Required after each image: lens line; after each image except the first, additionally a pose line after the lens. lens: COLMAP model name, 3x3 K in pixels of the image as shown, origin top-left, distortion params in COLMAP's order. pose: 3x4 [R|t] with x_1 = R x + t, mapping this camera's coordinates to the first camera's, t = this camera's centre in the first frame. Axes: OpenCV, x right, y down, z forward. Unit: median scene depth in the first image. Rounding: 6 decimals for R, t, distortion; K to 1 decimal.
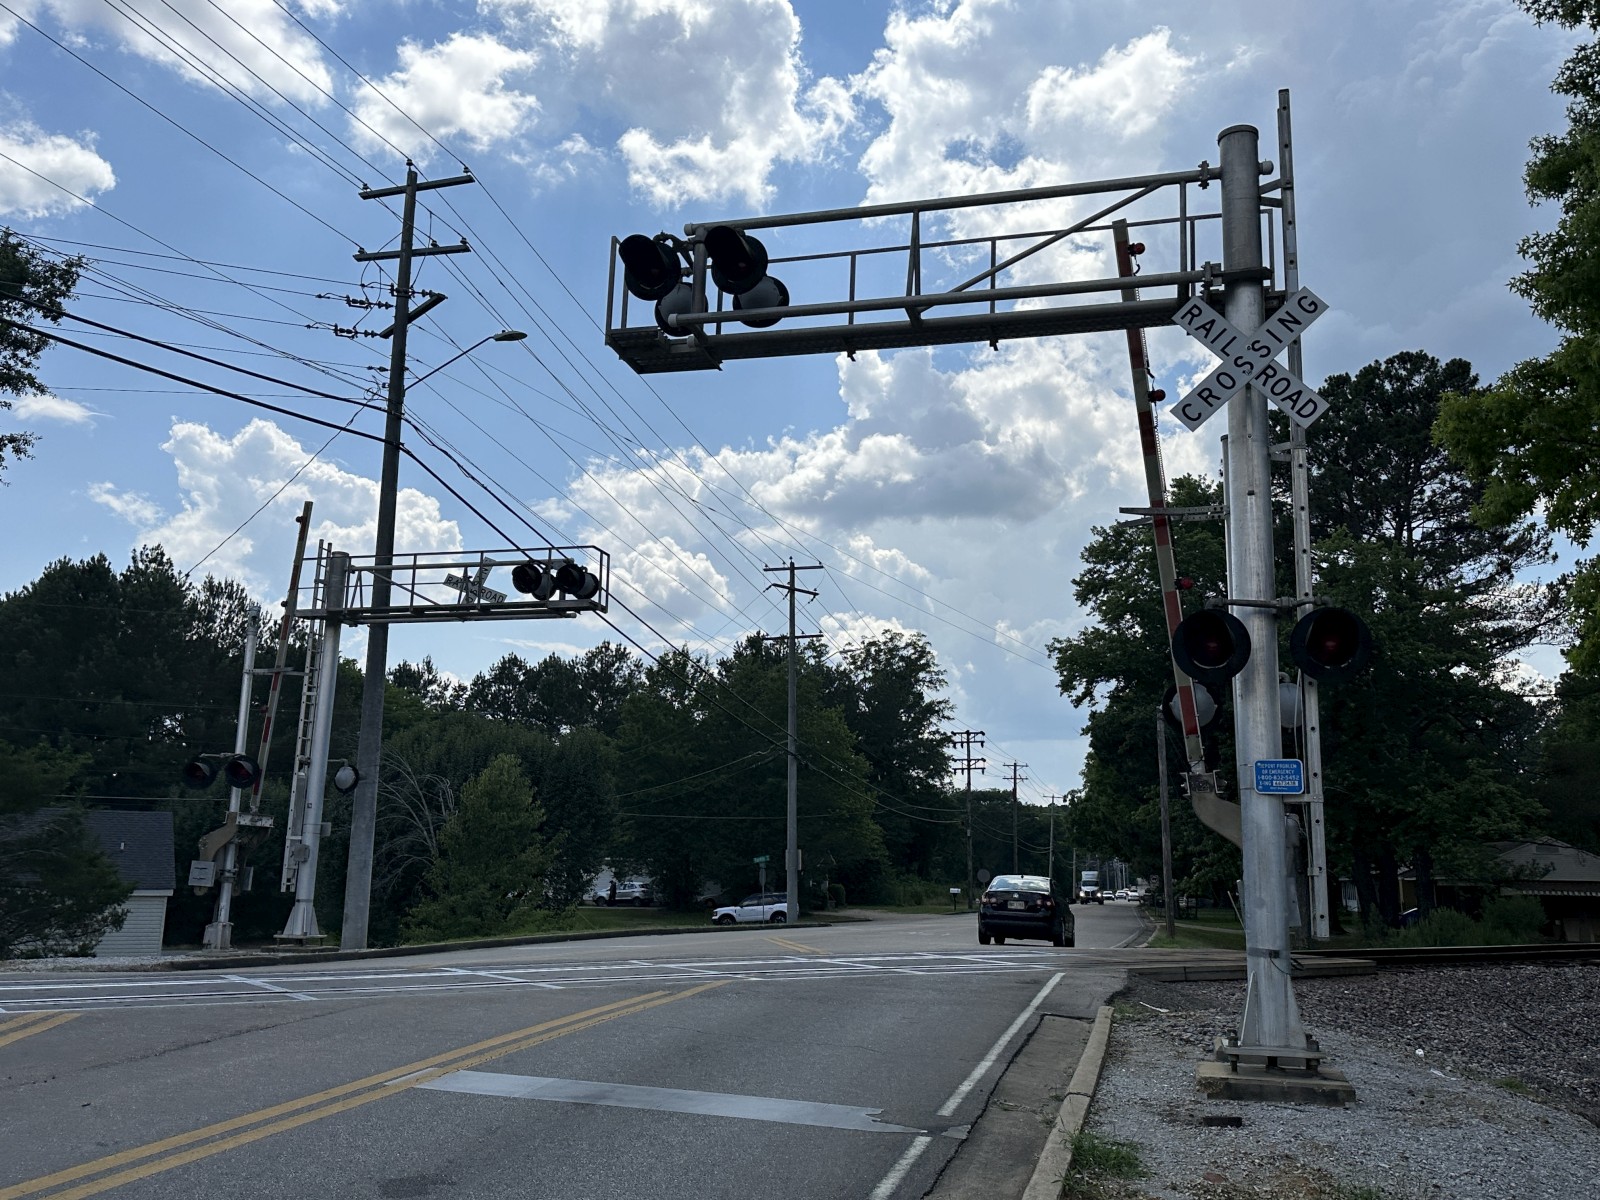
lens RADIAL K [[1487.2, 0, 763.2], [0, 1487.2, 570.3], [0, 0, 1]] dist [0.178950, -0.290673]
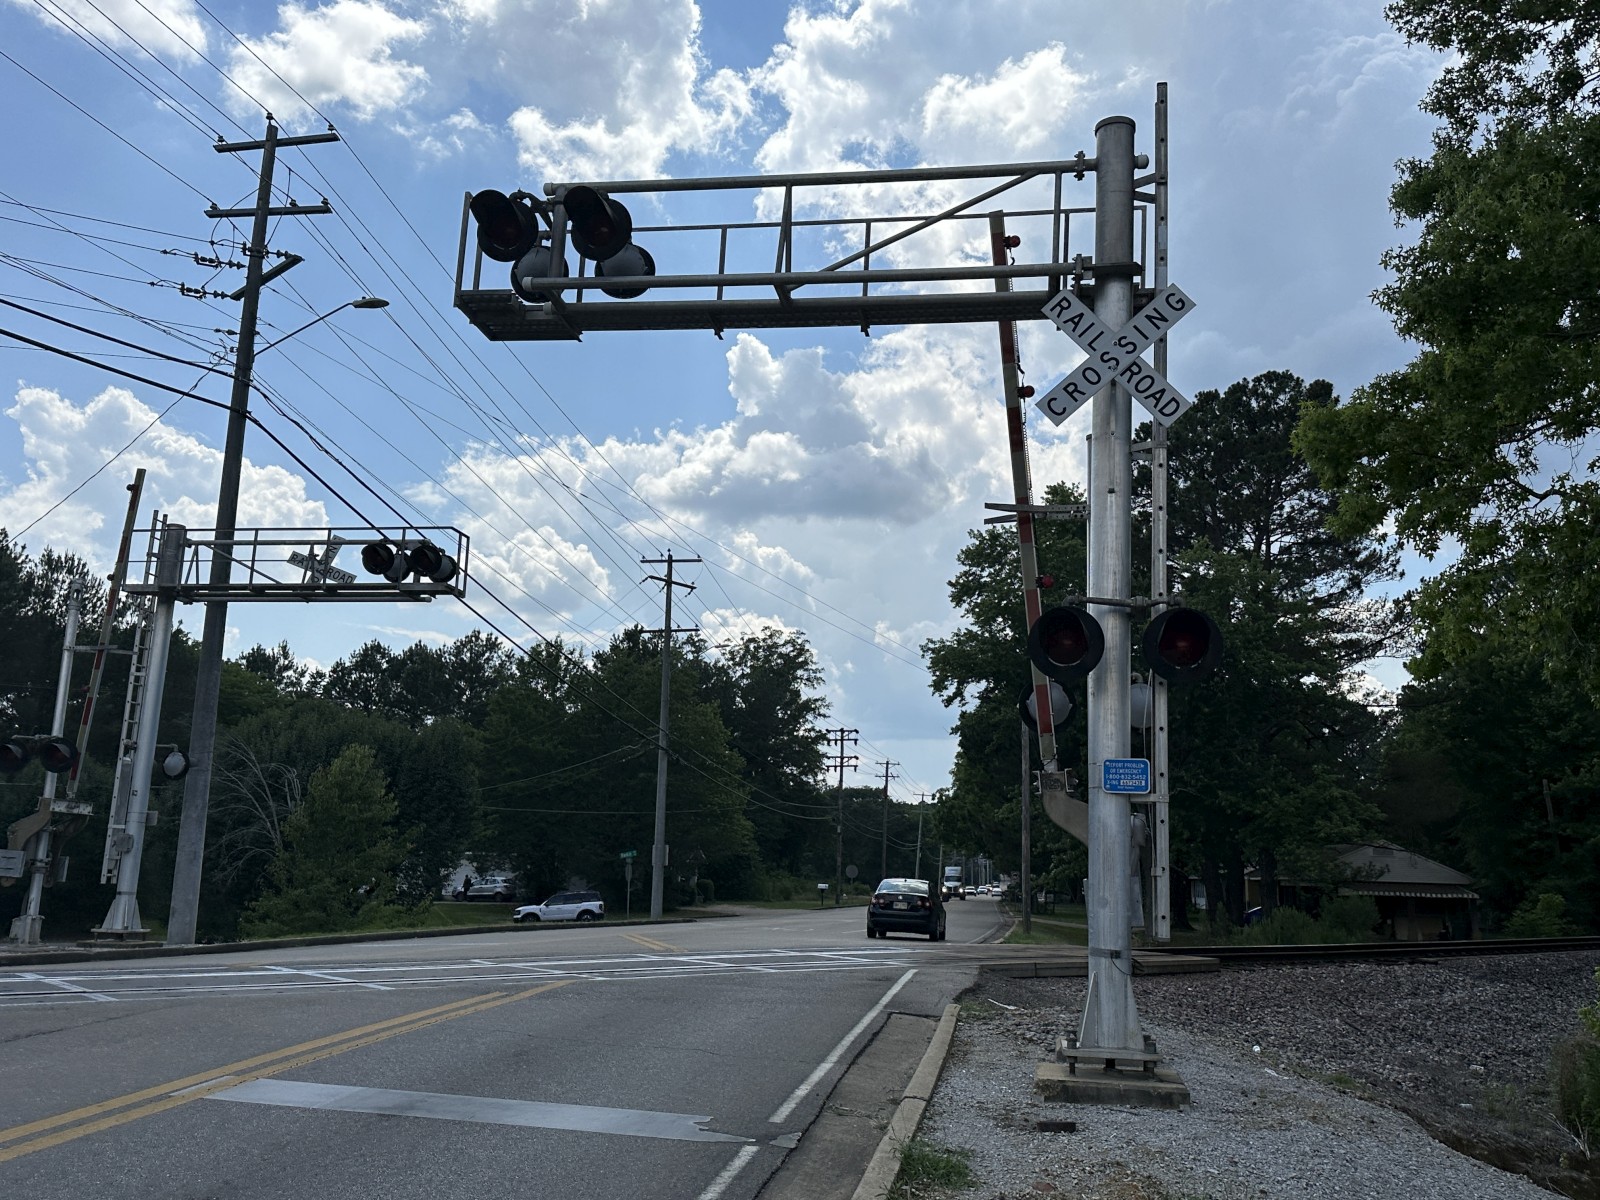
lens RADIAL K [[1478.1, 0, 800.0], [0, 1478.1, 600.0], [0, 0, 1]] dist [0.229143, -0.474414]
pose [[0.994511, 0.029623, 0.100352, 0.006459], [-0.031760, 0.999300, 0.019765, 0.002125], [-0.099696, -0.022844, 0.994756, 0.012406]]
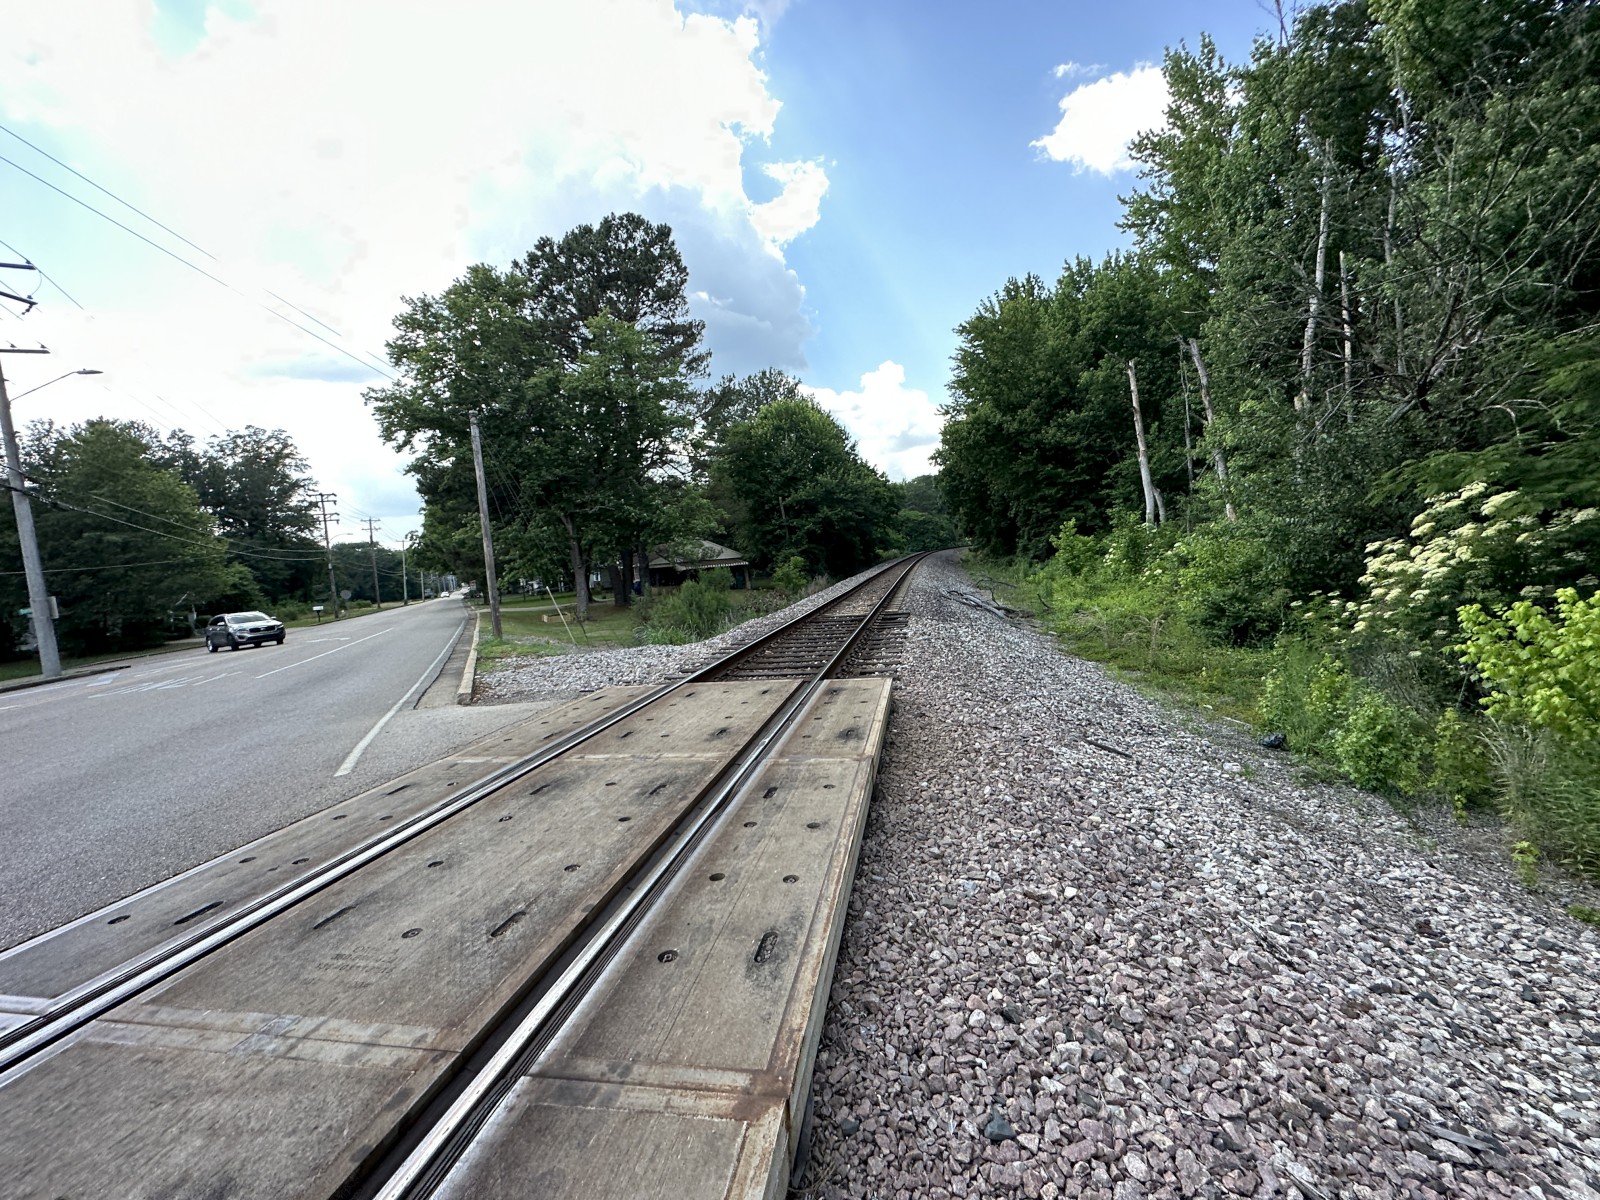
lens RADIAL K [[644.9, 0, 800.8], [0, 644.9, 598.9], [0, 0, 1]] dist [-0.000584, -0.000026]
pose [[0.746156, -0.119605, 0.654939, 0.091847], [-0.039147, 0.974147, 0.222498, 0.073684], [-0.664619, -0.191658, 0.722184, 0.367945]]
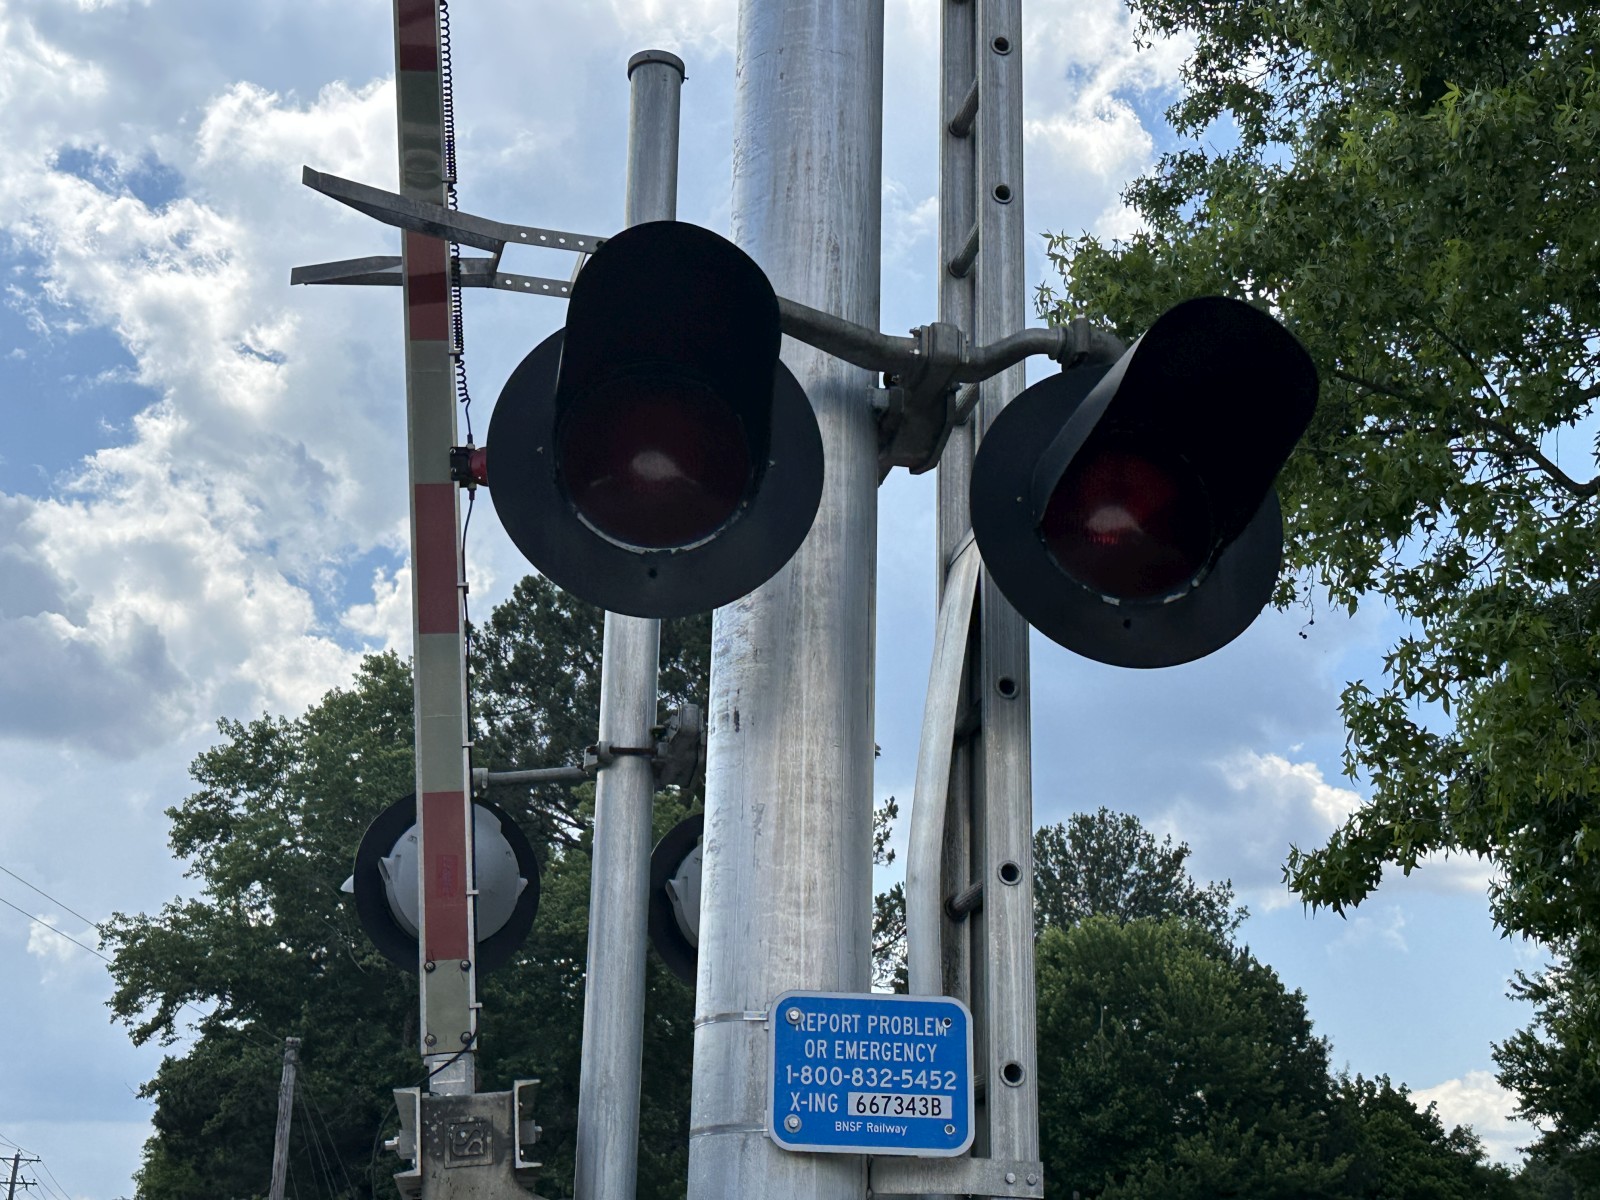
lens RADIAL K [[2135.0, 0, 794.0], [0, 2135.0, 606.9], [0, 0, 1]] dist [0.250412, -0.543426]
pose [[0.883916, 0.151174, 0.442537, 0.043578], [-0.094517, 0.984530, -0.147537, 0.028221], [-0.457994, 0.088583, 0.884531, 0.174131]]
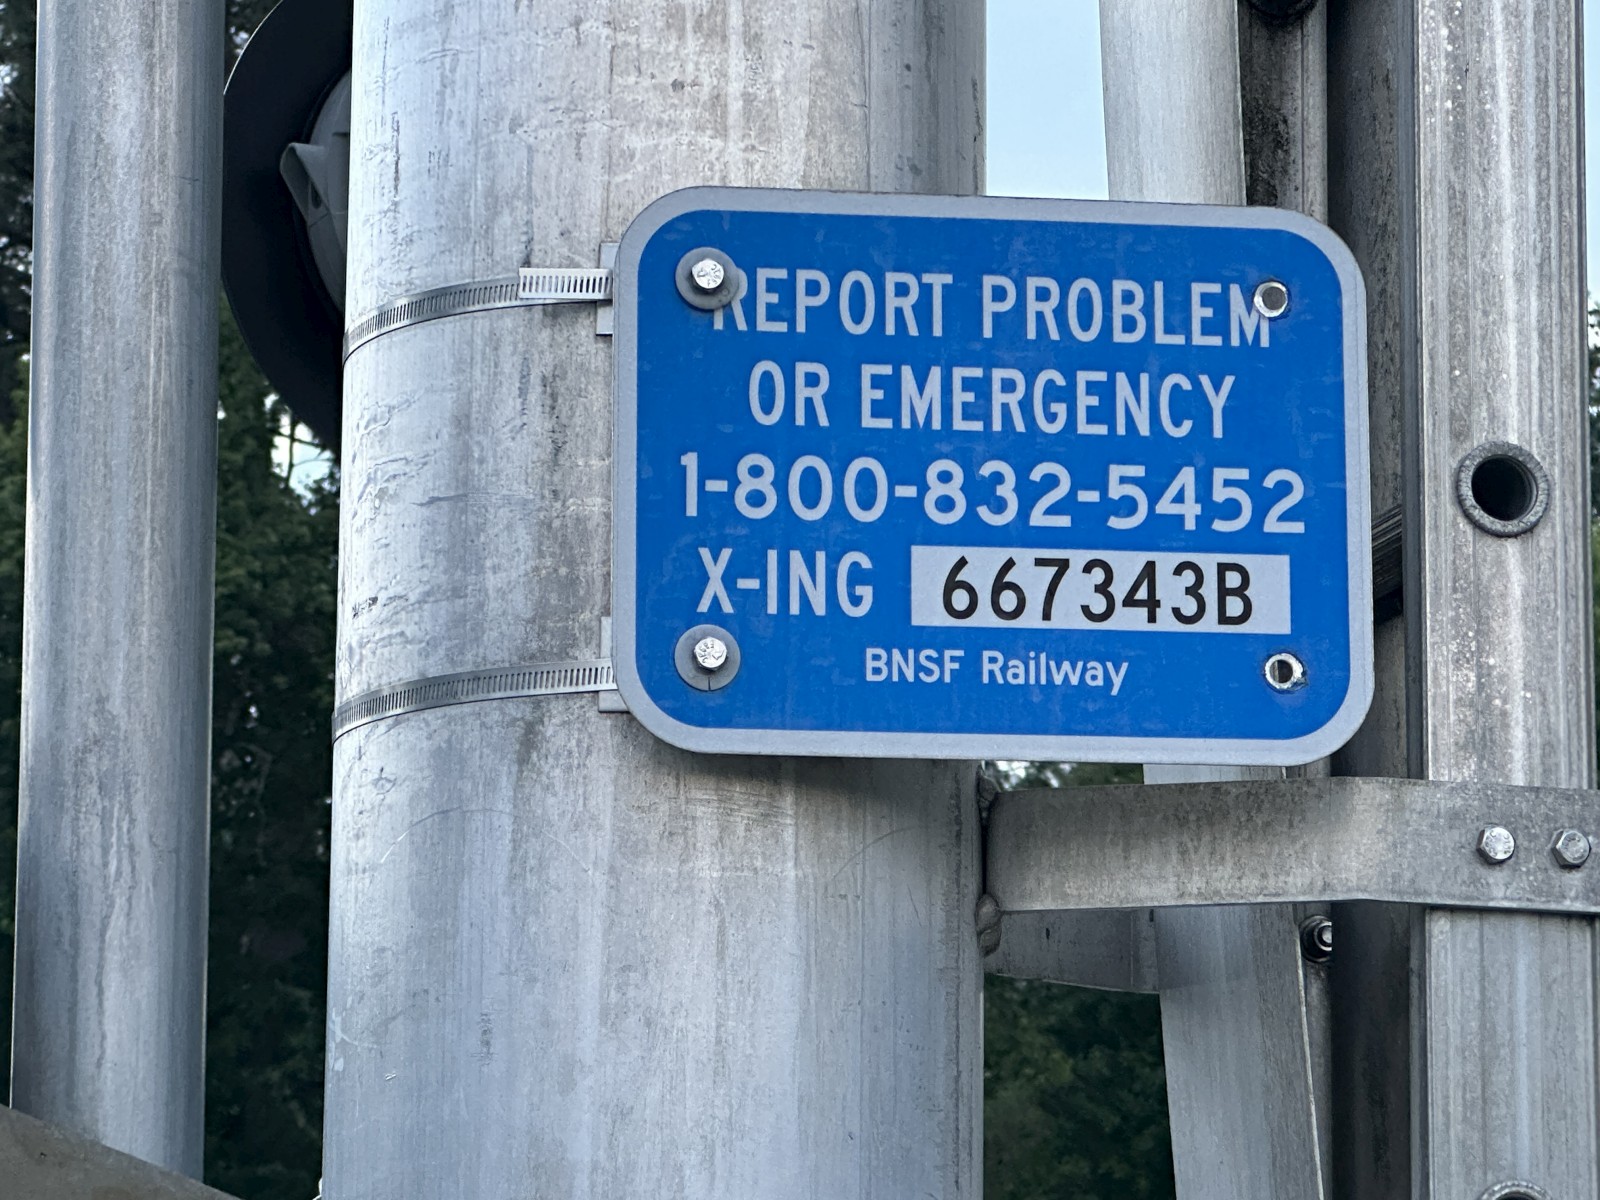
lens RADIAL K [[5394.4, 0, 798.7], [0, 5394.4, 600.7], [0, 0, 1]] dist [-0.766478, 23.519154]
pose [[0.873921, 0.077058, 0.479921, 0.056017], [-0.080666, 0.996655, -0.013137, 0.034921], [-0.479328, -0.027233, 0.877213, 0.197584]]
